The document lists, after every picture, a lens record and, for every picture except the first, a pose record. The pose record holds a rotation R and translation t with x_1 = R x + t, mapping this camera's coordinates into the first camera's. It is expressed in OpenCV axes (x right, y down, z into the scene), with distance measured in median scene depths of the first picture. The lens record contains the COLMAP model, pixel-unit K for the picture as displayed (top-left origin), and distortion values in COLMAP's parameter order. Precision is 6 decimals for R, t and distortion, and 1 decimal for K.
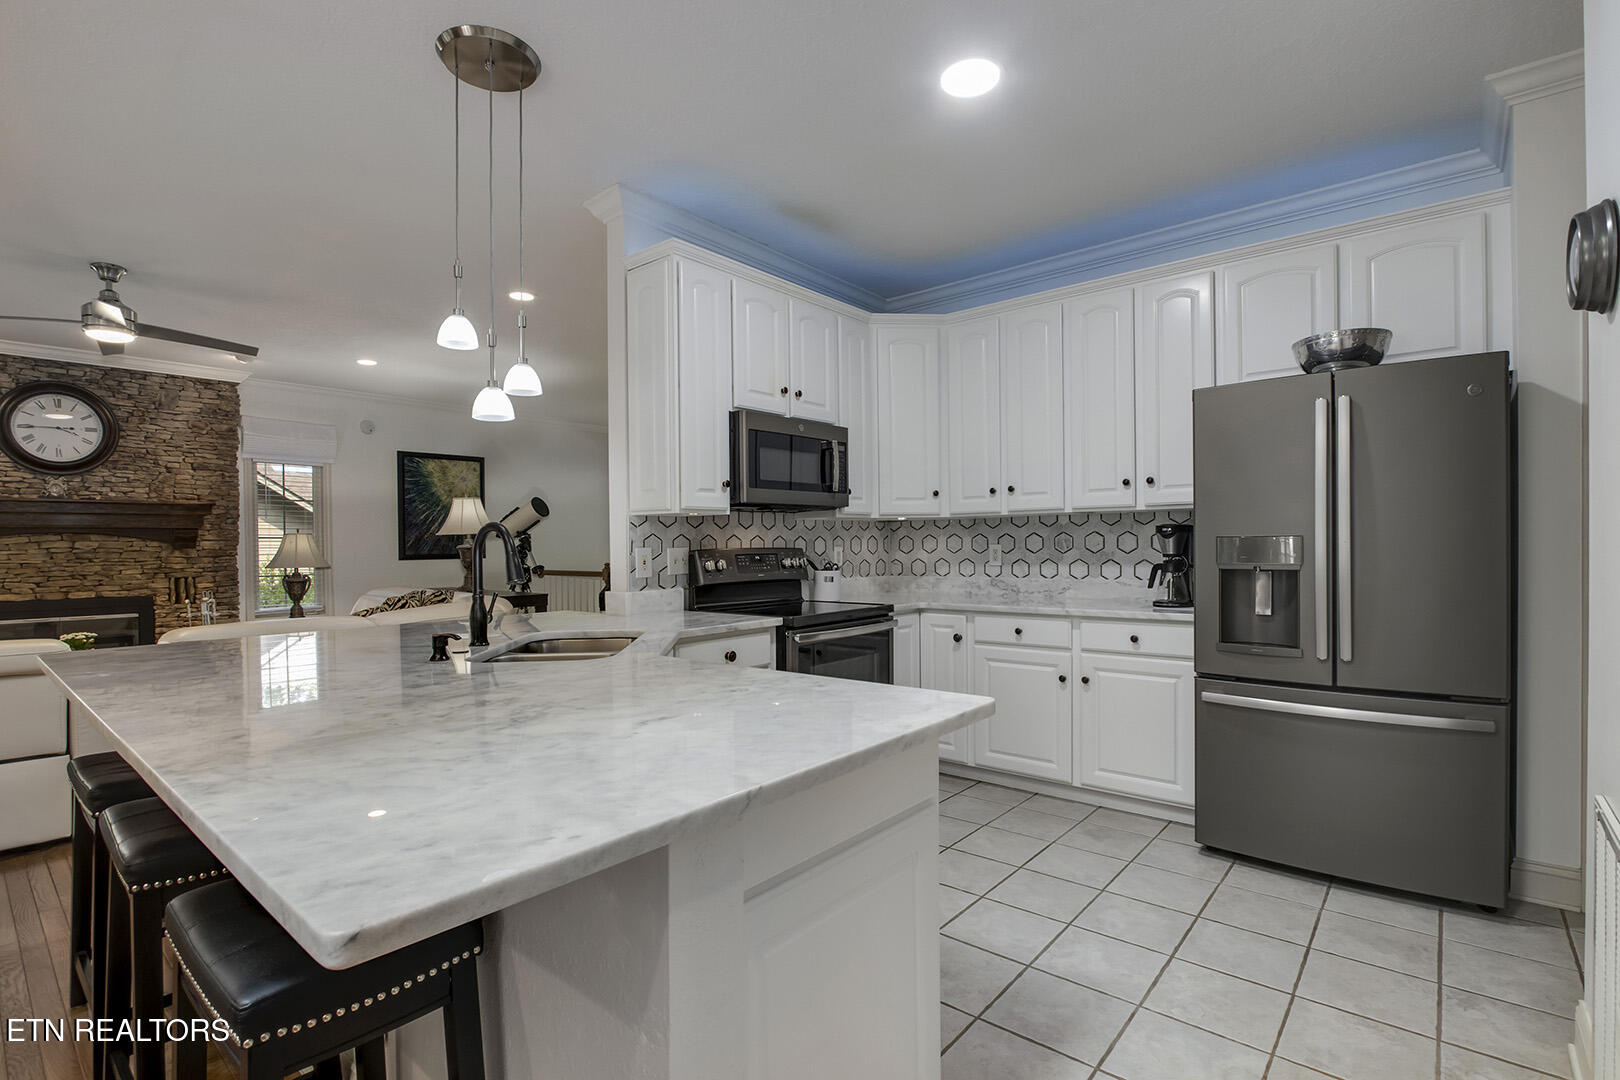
lens RADIAL K [[757.2, 0, 813.3], [0, 757.2, 550.8], [0, 0, 1]] dist [-0.021782, 0.001959]
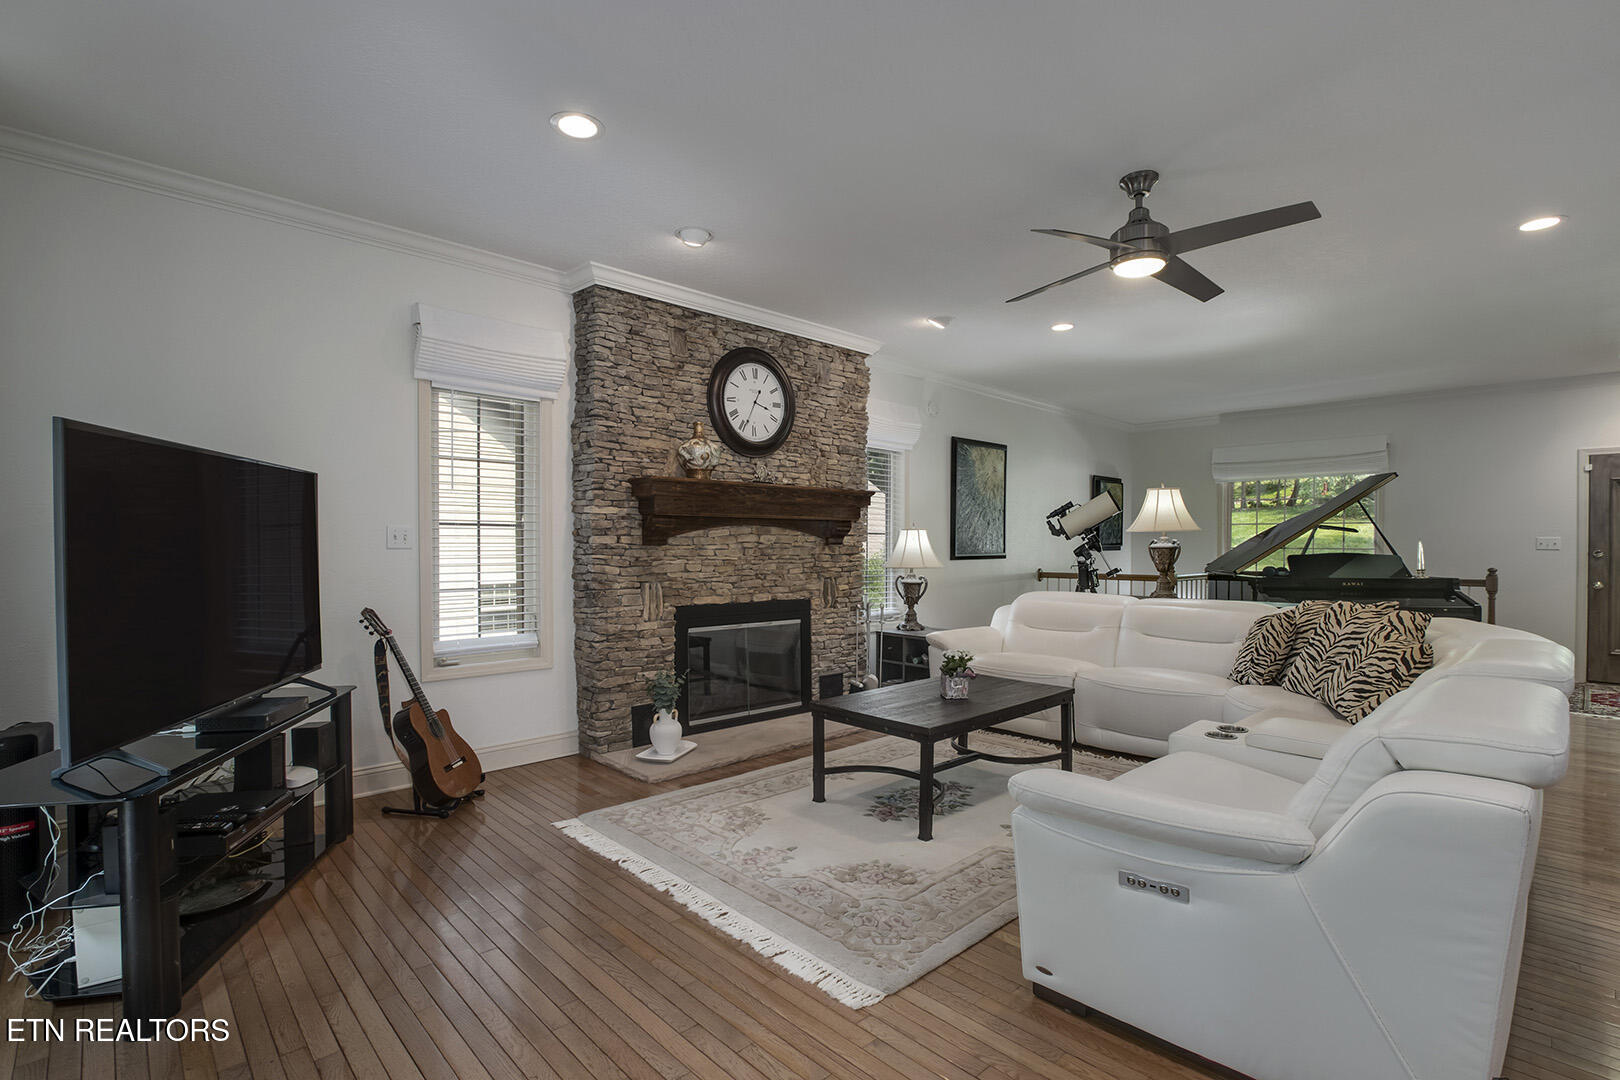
lens RADIAL K [[757.2, 0, 813.3], [0, 757.2, 550.8], [0, 0, 1]] dist [-0.021782, 0.001959]
pose [[0.994634, 0.011362, -0.102826, -0.841593], [-0.011377, 0.999935, 0.000443, 0.004677], [0.102825, 0.000729, 0.994699, 0.134529]]
